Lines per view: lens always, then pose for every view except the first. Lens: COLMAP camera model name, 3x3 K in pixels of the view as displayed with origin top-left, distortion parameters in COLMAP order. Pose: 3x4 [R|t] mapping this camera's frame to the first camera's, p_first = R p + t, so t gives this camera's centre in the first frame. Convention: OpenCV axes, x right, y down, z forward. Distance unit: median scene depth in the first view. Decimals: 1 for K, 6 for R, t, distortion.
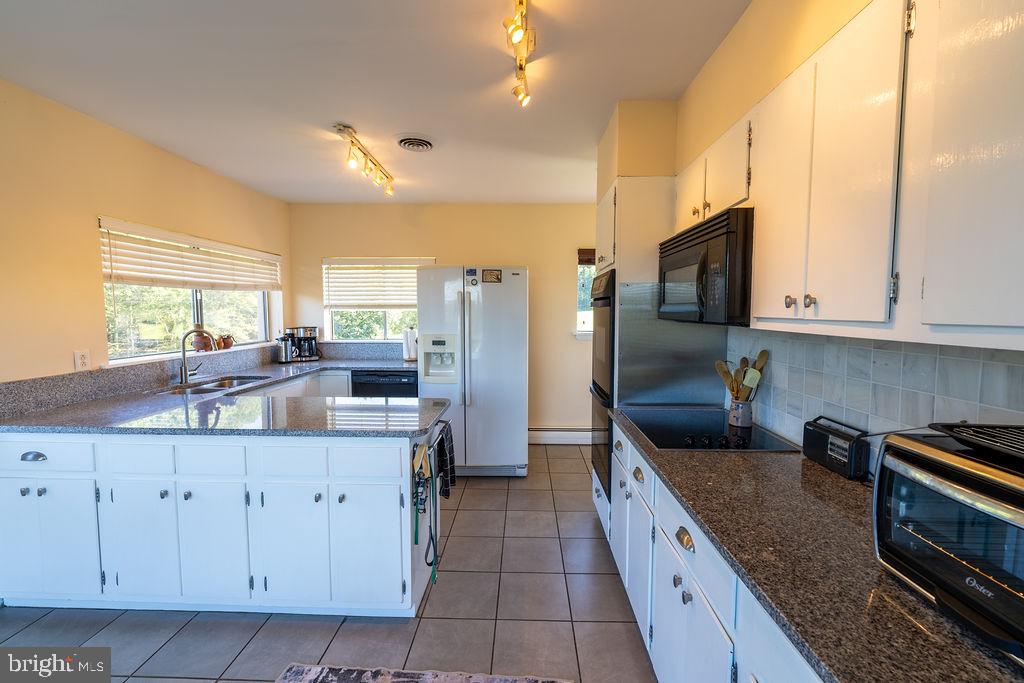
lens RADIAL K [[414.3, 0, 511.2], [0, 414.3, 340.0], [0, 0, 1]] dist [0.000654, 0.000196]
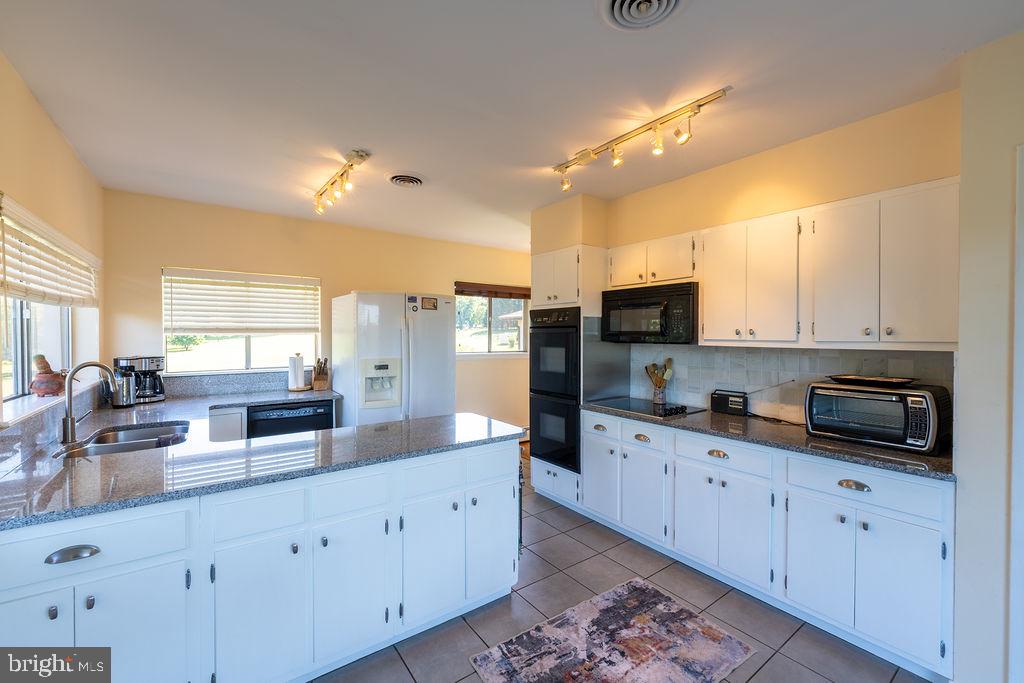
lens RADIAL K [[414.3, 0, 511.2], [0, 414.3, 340.0], [0, 0, 1]] dist [0.000654, 0.000196]
pose [[0.796078, -0.008394, 0.605135, -0.538611], [0.042039, 0.998255, -0.041458, -0.004147], [-0.603732, 0.058443, 0.795043, 0.006632]]
